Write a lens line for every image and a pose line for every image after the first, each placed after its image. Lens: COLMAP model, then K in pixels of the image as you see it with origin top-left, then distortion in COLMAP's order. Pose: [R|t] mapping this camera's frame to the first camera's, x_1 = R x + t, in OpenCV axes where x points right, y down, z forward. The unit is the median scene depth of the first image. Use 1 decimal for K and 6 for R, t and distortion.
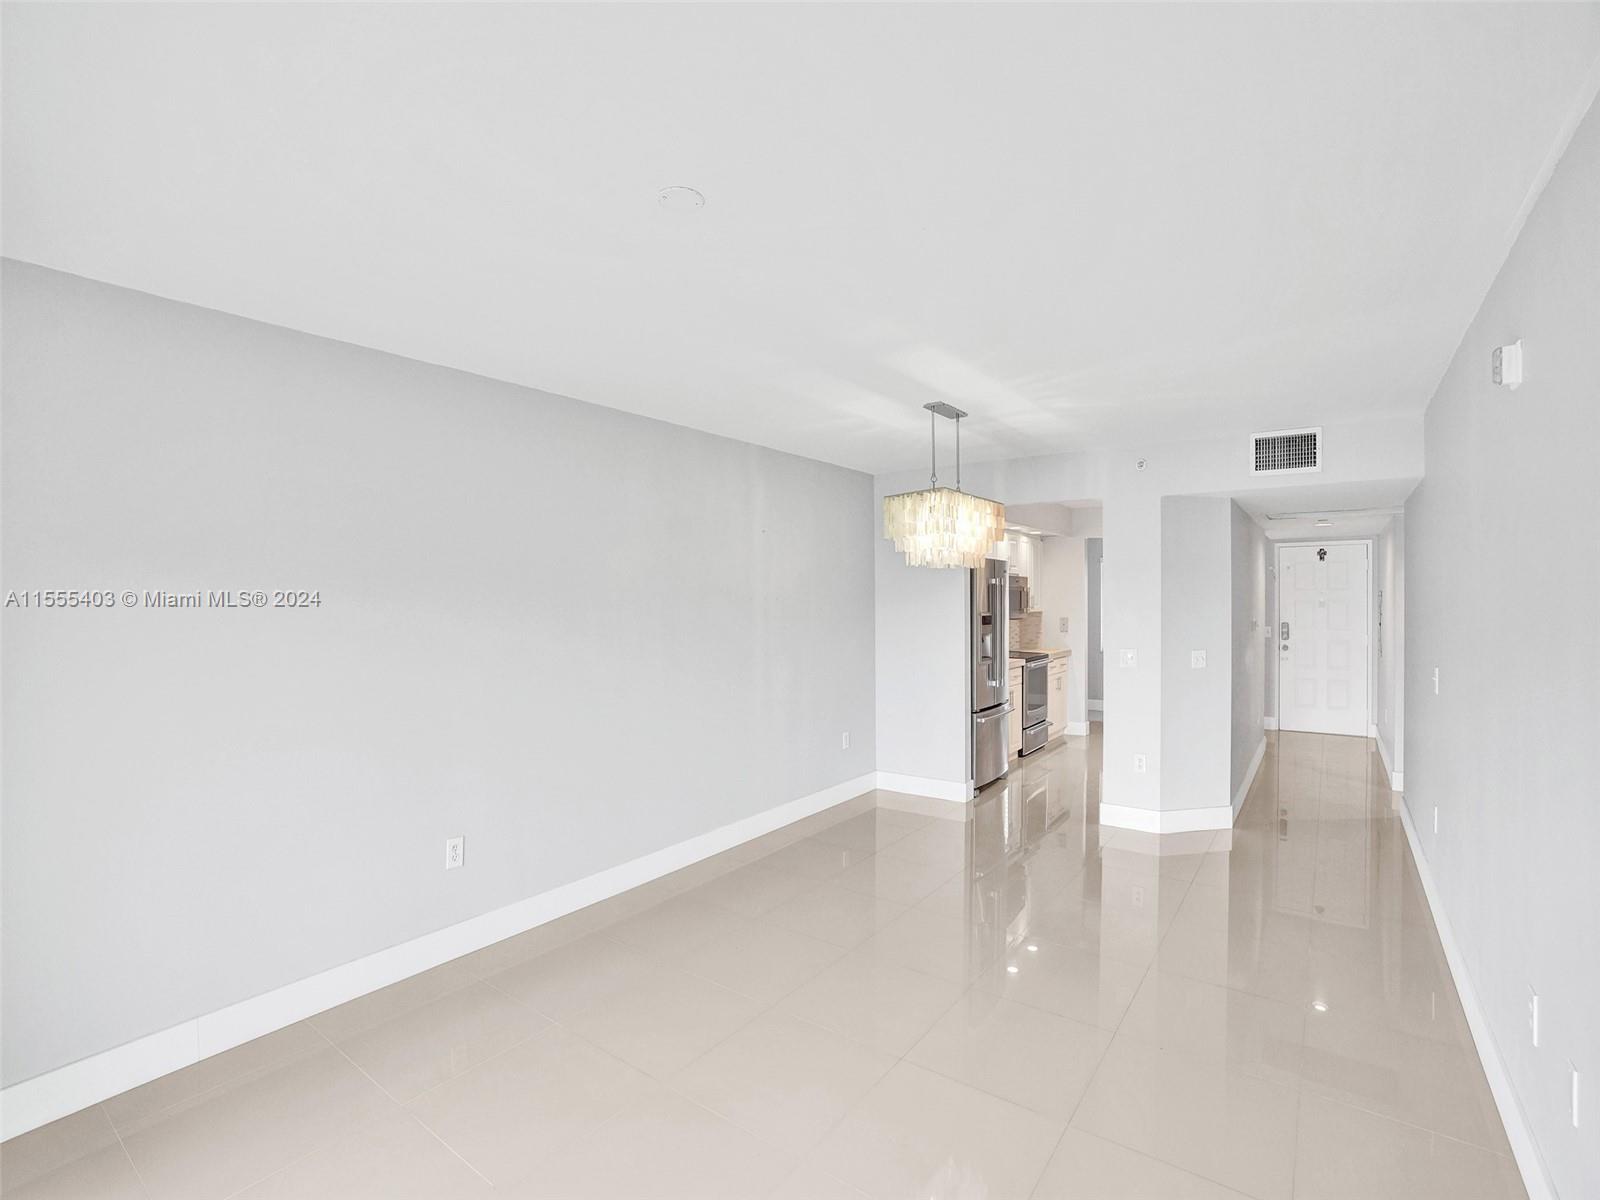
lens RADIAL K [[743.1, 0, 808.8], [0, 743.1, 594.9], [0, 0, 1]] dist [-0.104719, 0.050228]
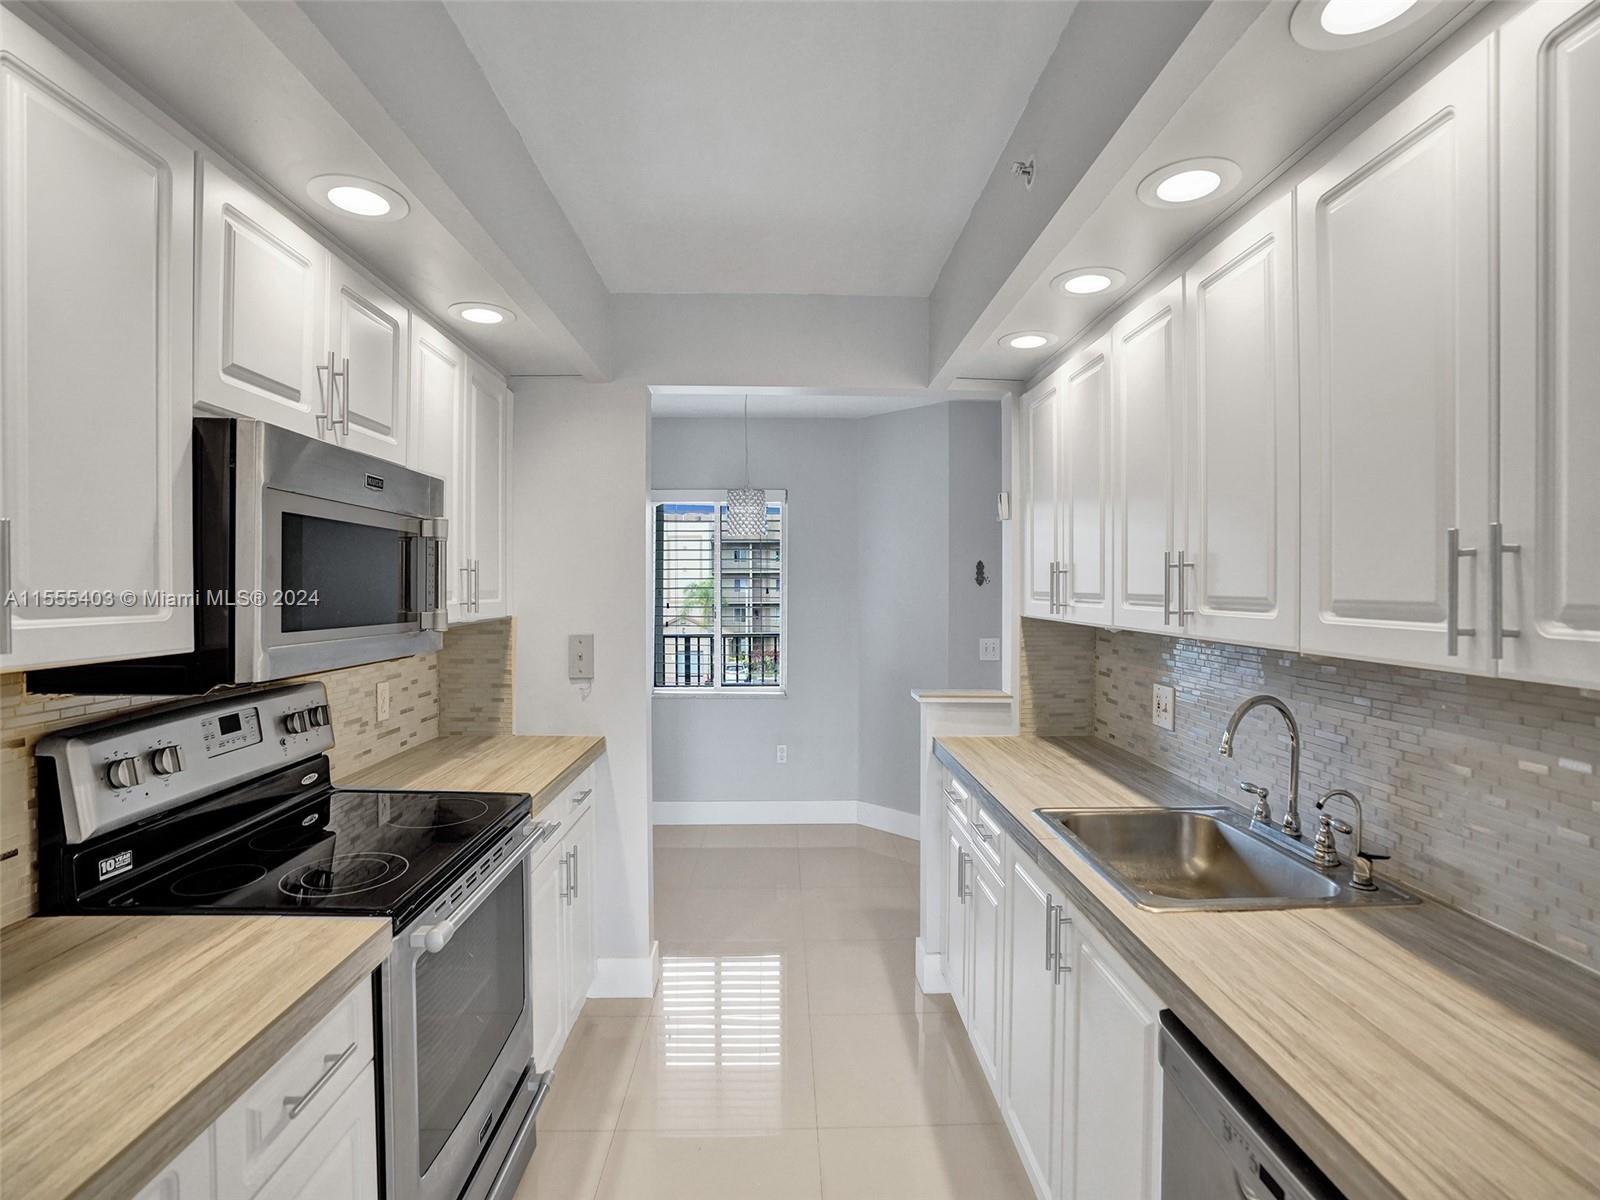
lens RADIAL K [[745.0, 0, 800.0], [0, 745.0, 600.0], [0, 0, 1]] dist [-0.001458, -0.000239]
pose [[0.798474, -0.012423, 0.601902, 0.398949], [-0.004195, 0.999648, 0.026198, 0.011515], [-0.602015, -0.023444, 0.798140, 1.196519]]
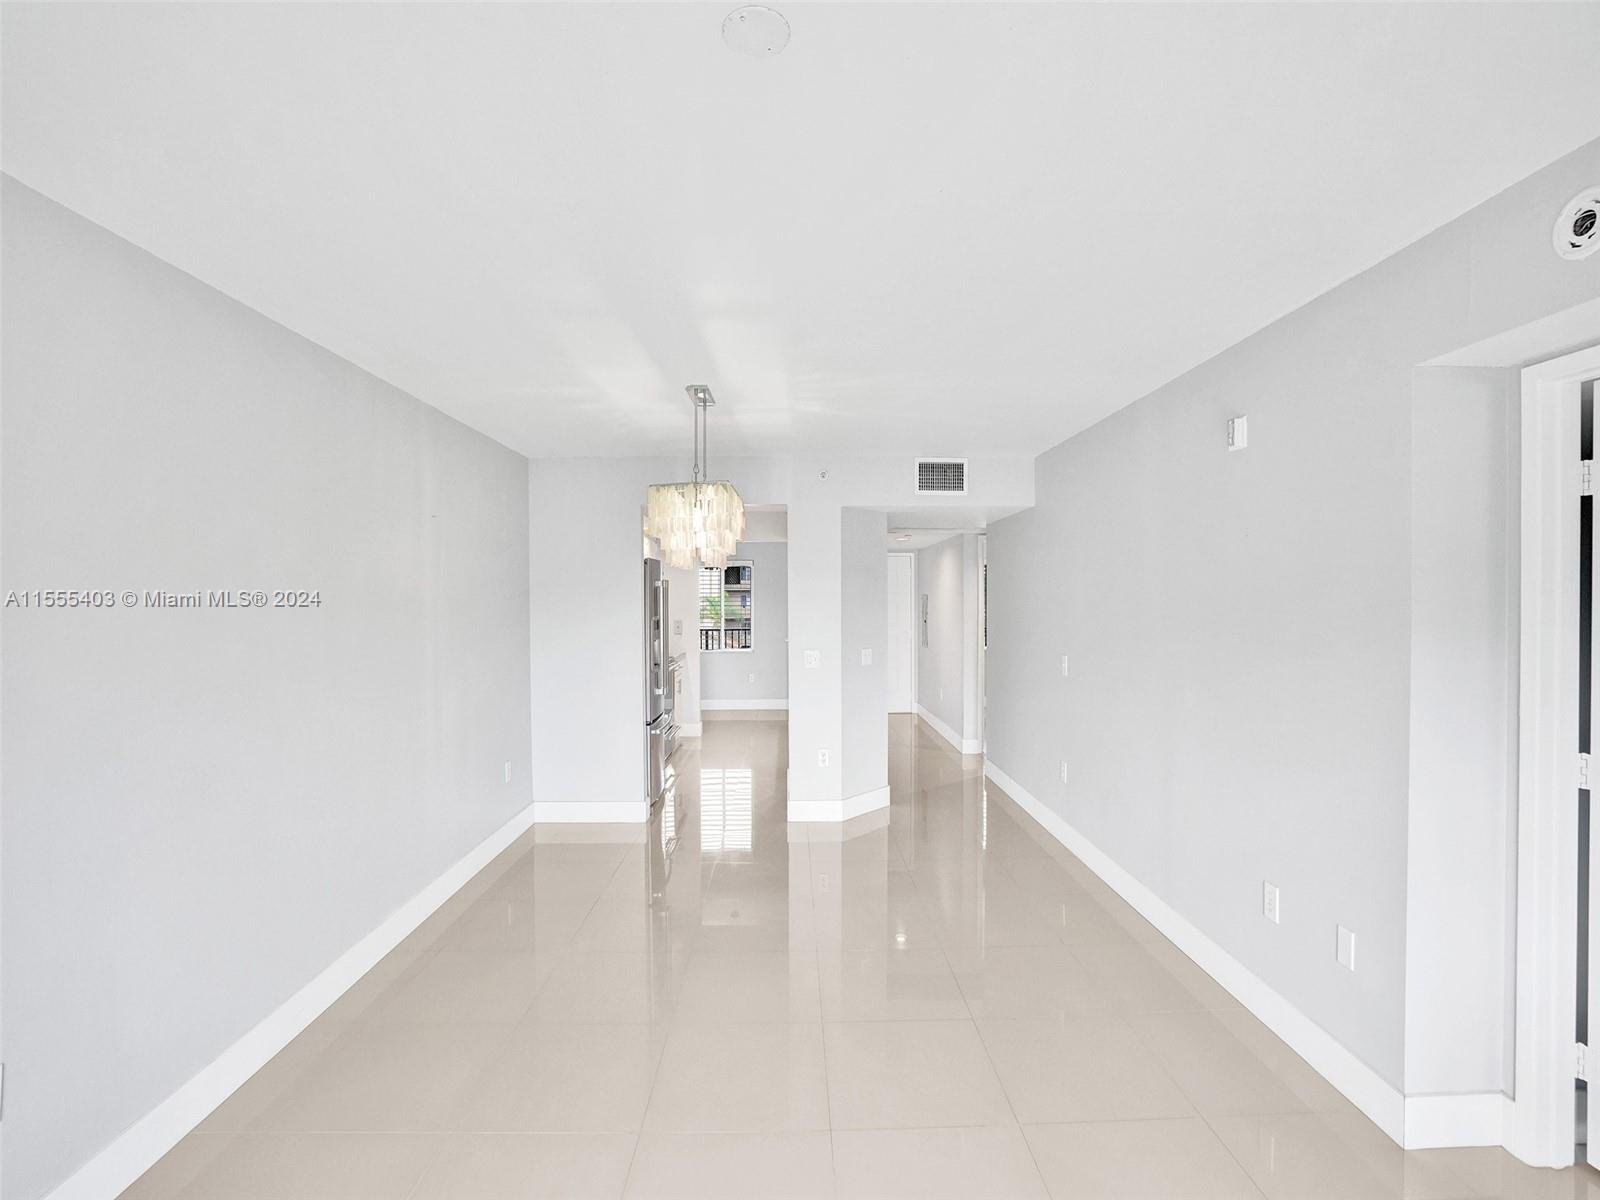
lens RADIAL K [[737.3, 0, 815.7], [0, 737.3, 603.6], [0, 0, 1]] dist [-0.057231, 0.019075]
pose [[0.790479, -0.002947, 0.612483, -0.208791], [-0.003458, 0.999951, 0.009275, -0.002826], [-0.612480, -0.009450, 0.790430, 0.160726]]
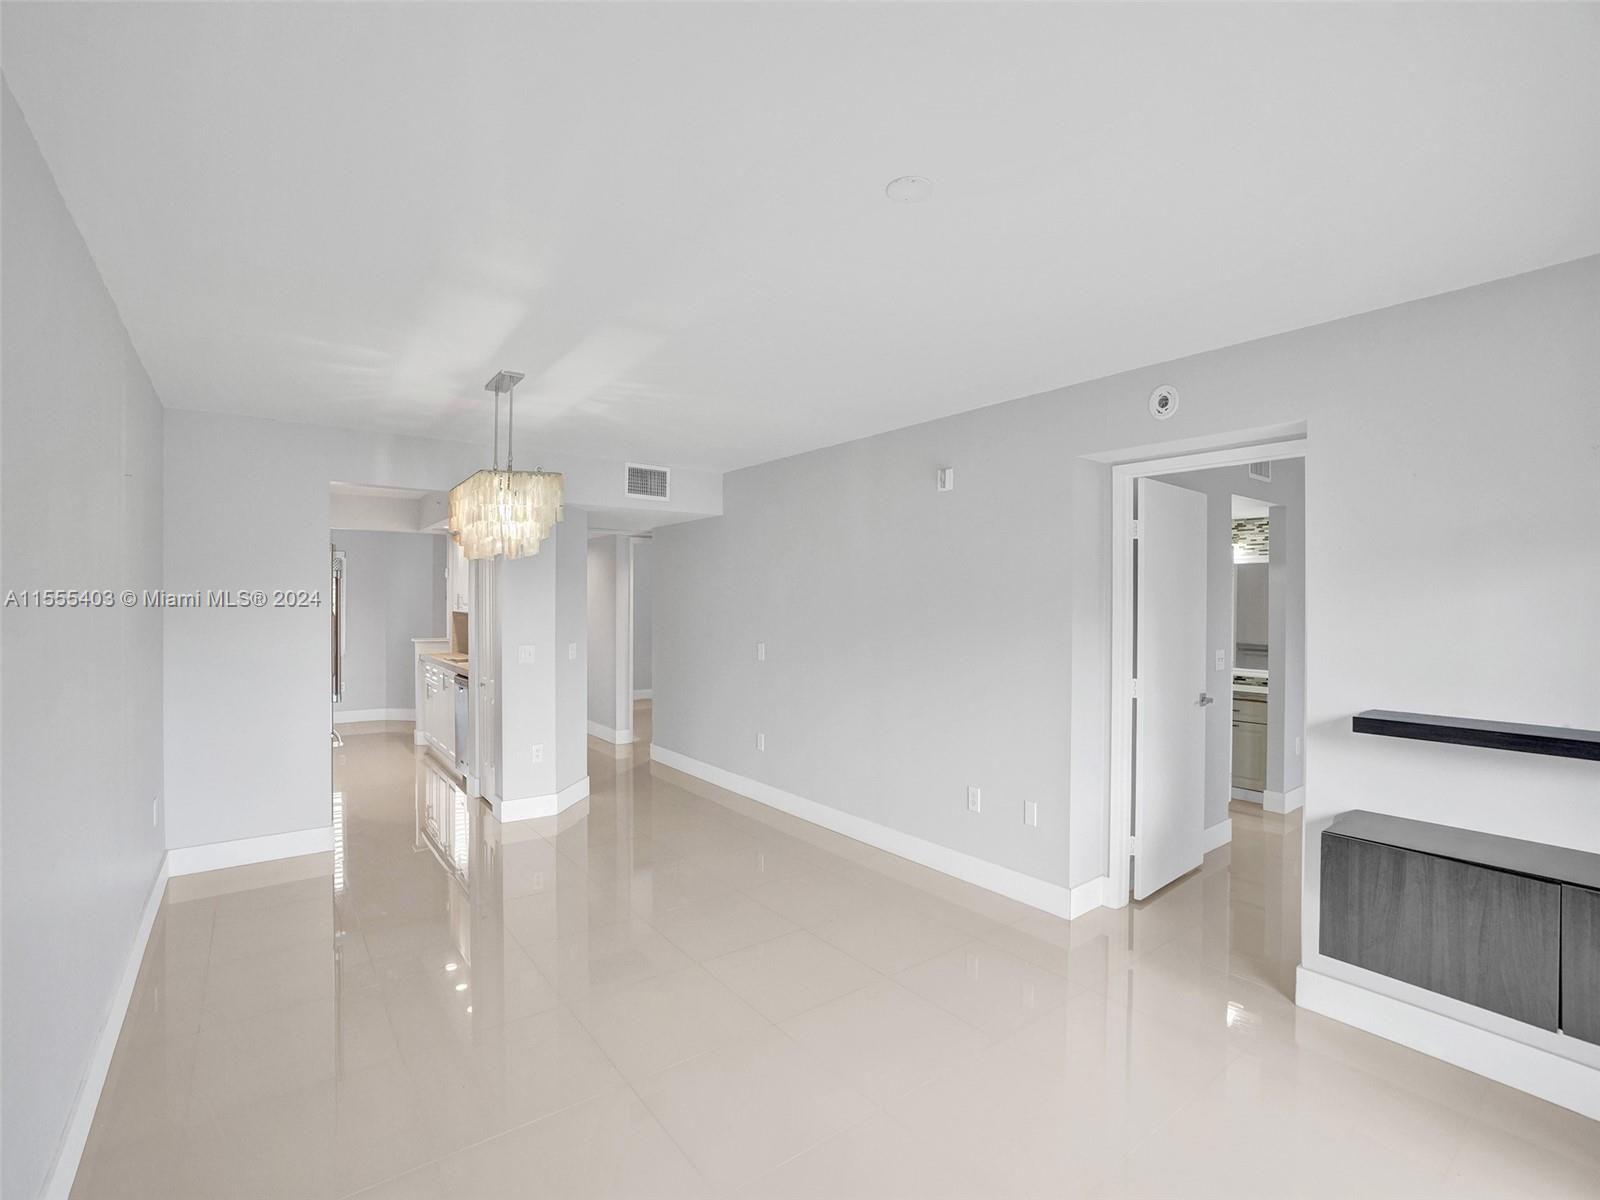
lens RADIAL K [[737.3, 0, 815.7], [0, 737.3, 603.6], [0, 0, 1]] dist [-0.057231, 0.019075]
pose [[0.286294, 0.003025, 0.958137, -0.444048], [-0.012425, 0.999923, 0.000555, 0.009117], [-0.958061, -0.012063, 0.286309, 0.312287]]
